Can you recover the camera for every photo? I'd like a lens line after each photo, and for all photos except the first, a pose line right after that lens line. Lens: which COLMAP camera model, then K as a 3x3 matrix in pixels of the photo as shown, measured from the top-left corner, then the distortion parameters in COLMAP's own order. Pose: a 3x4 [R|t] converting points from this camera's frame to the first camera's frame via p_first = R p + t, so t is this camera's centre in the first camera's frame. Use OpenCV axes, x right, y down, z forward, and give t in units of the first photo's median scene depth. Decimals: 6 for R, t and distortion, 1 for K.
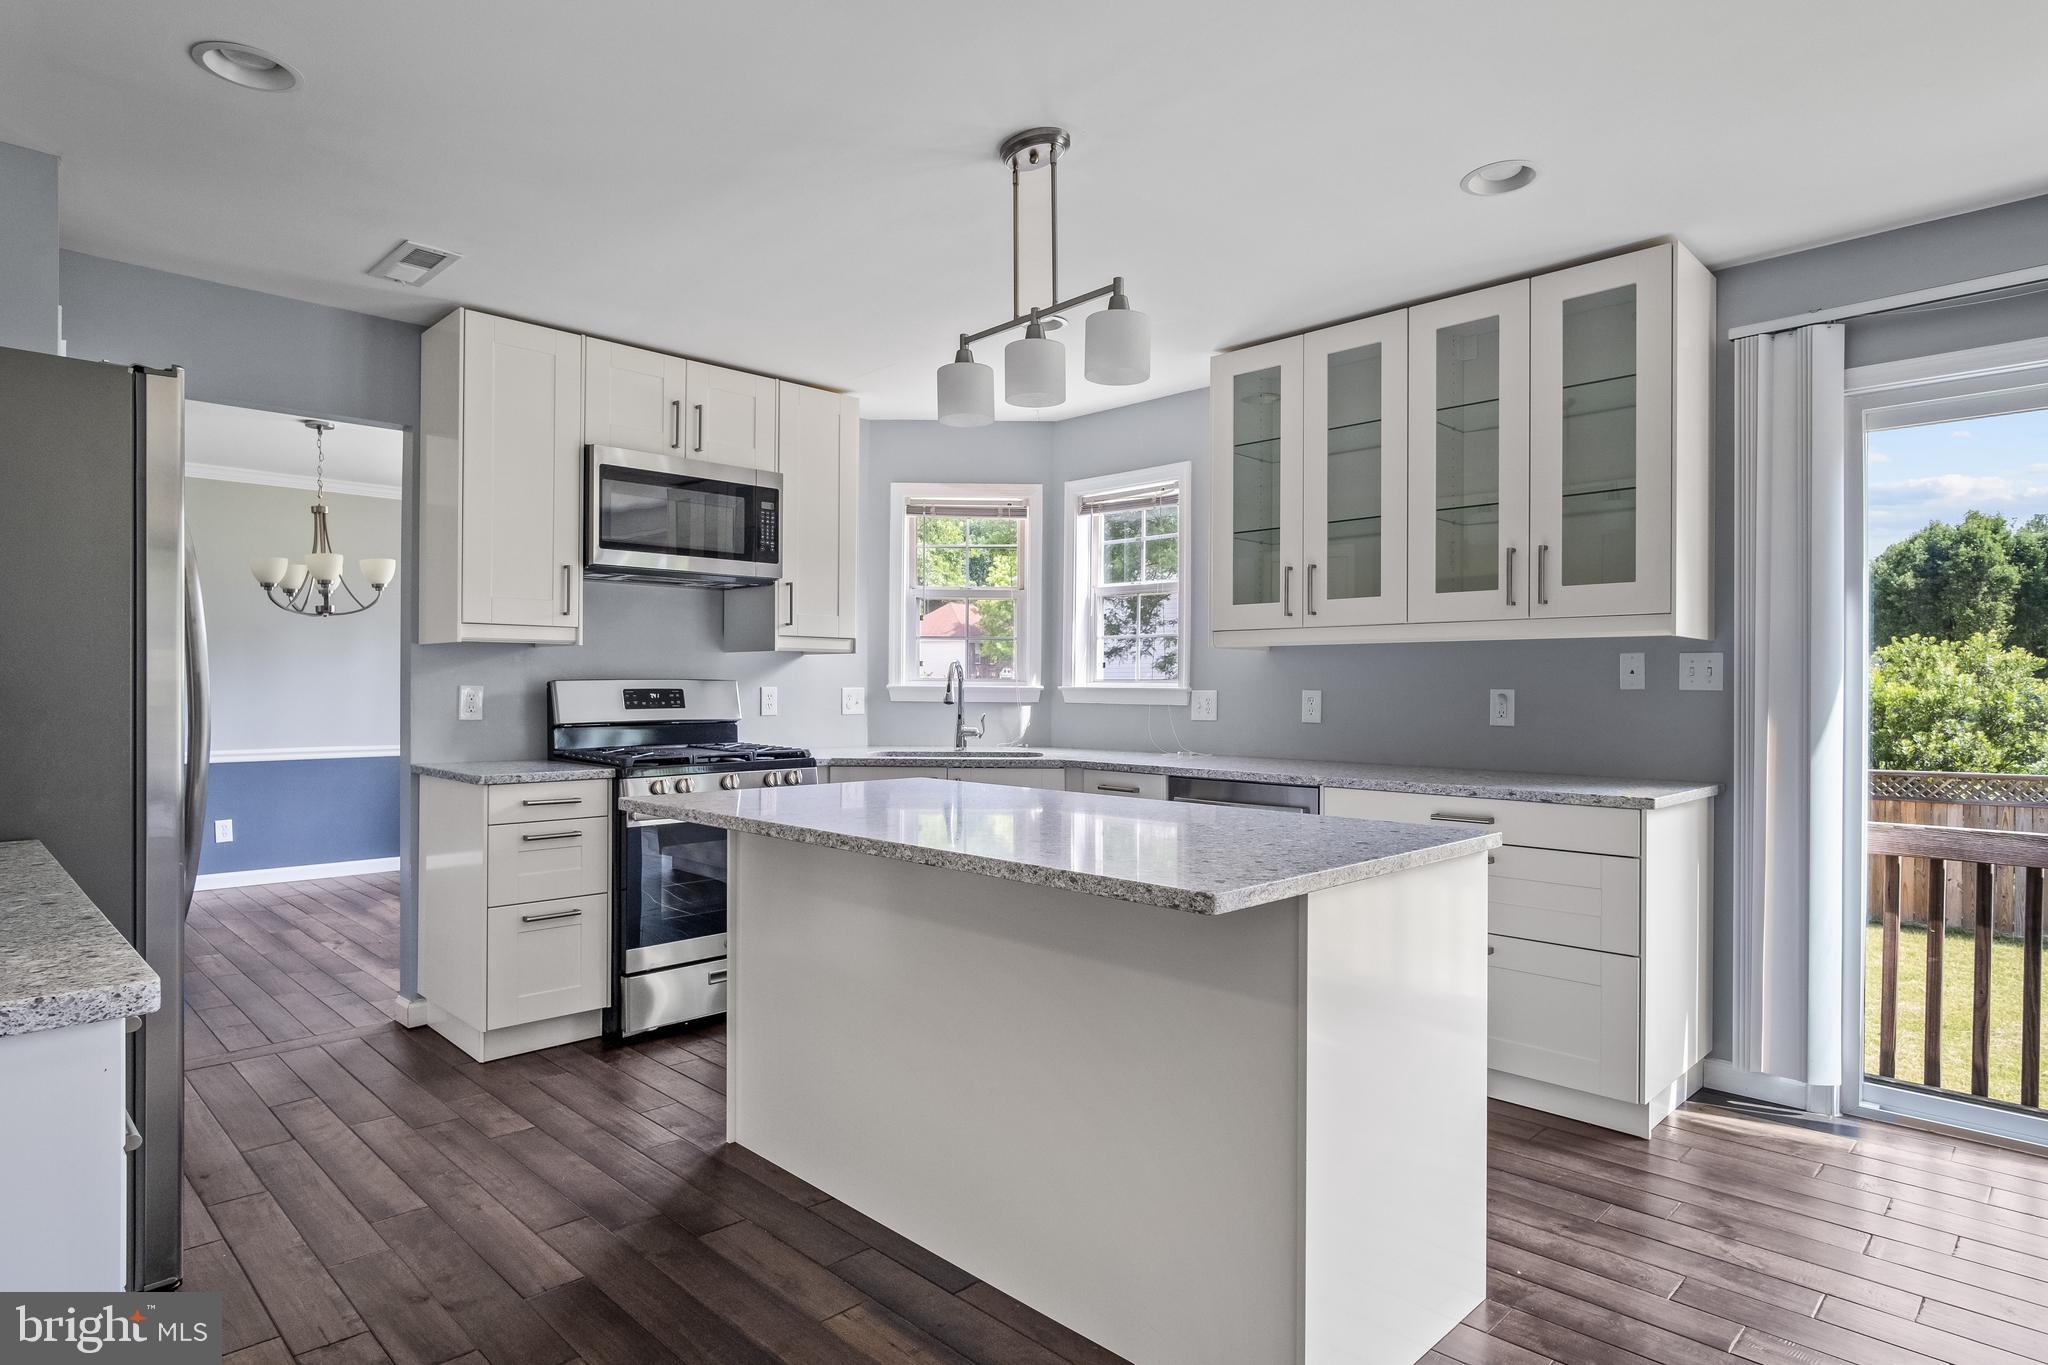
lens RADIAL K [[1154.1, 0, 1004.7], [0, 1154.1, 702.3], [0, 0, 1]] dist [-0.005821, 0.002560]
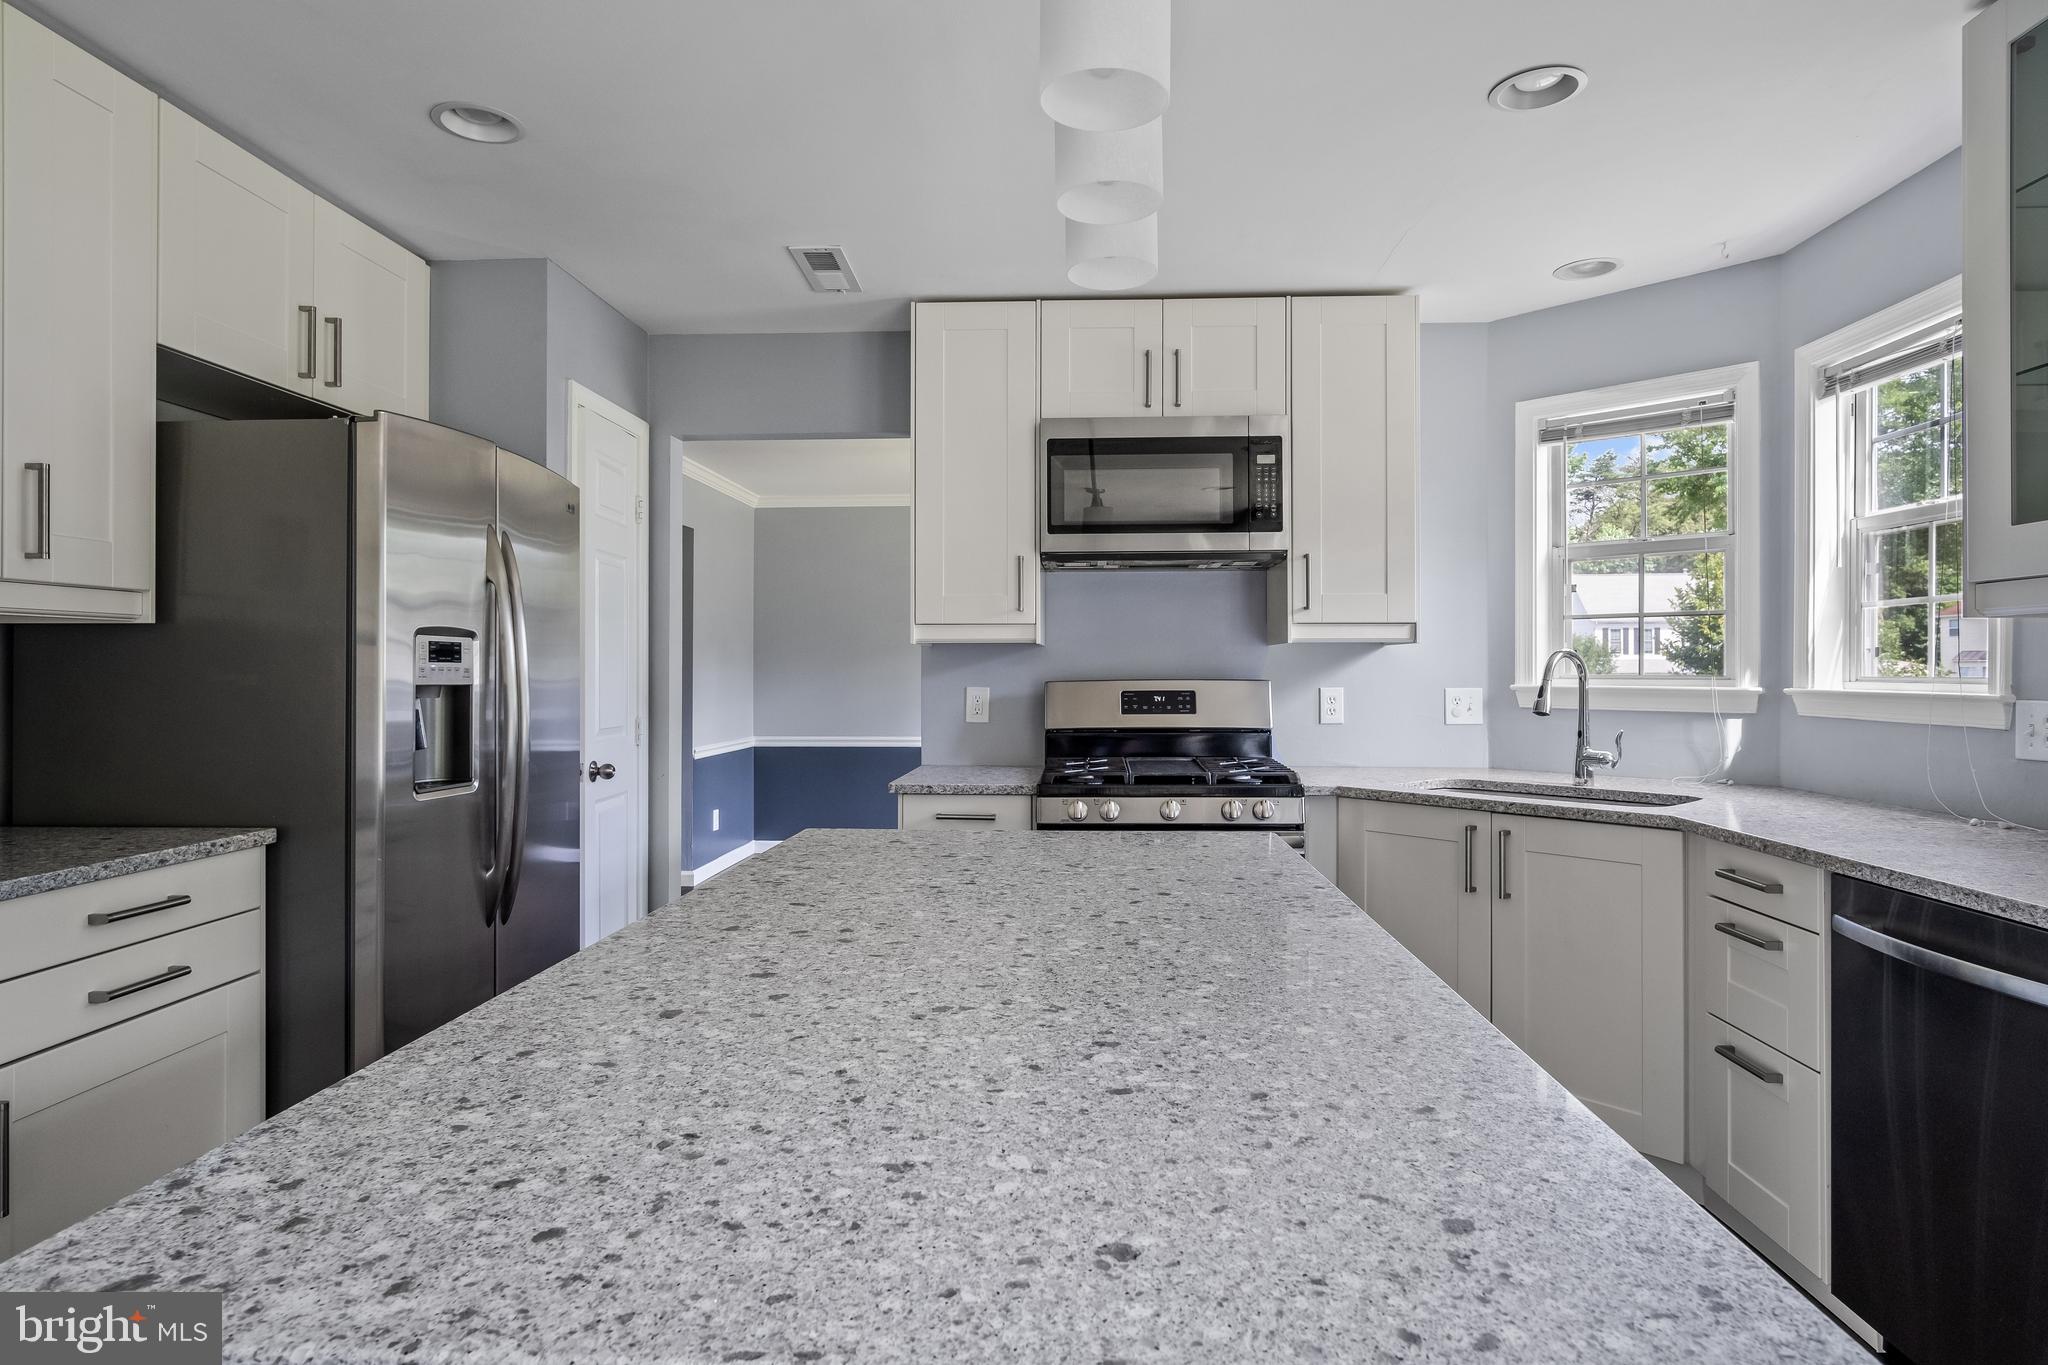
lens RADIAL K [[1110.5, 0, 1025.3], [0, 1110.5, 690.7], [0, 0, 1]] dist [-0.009667, 0.002005]
pose [[0.670570, 0.006651, -0.741816, 0.241783], [-0.006662, 0.999973, 0.002944, -0.013280], [0.741816, 0.002968, 0.670597, 0.362853]]
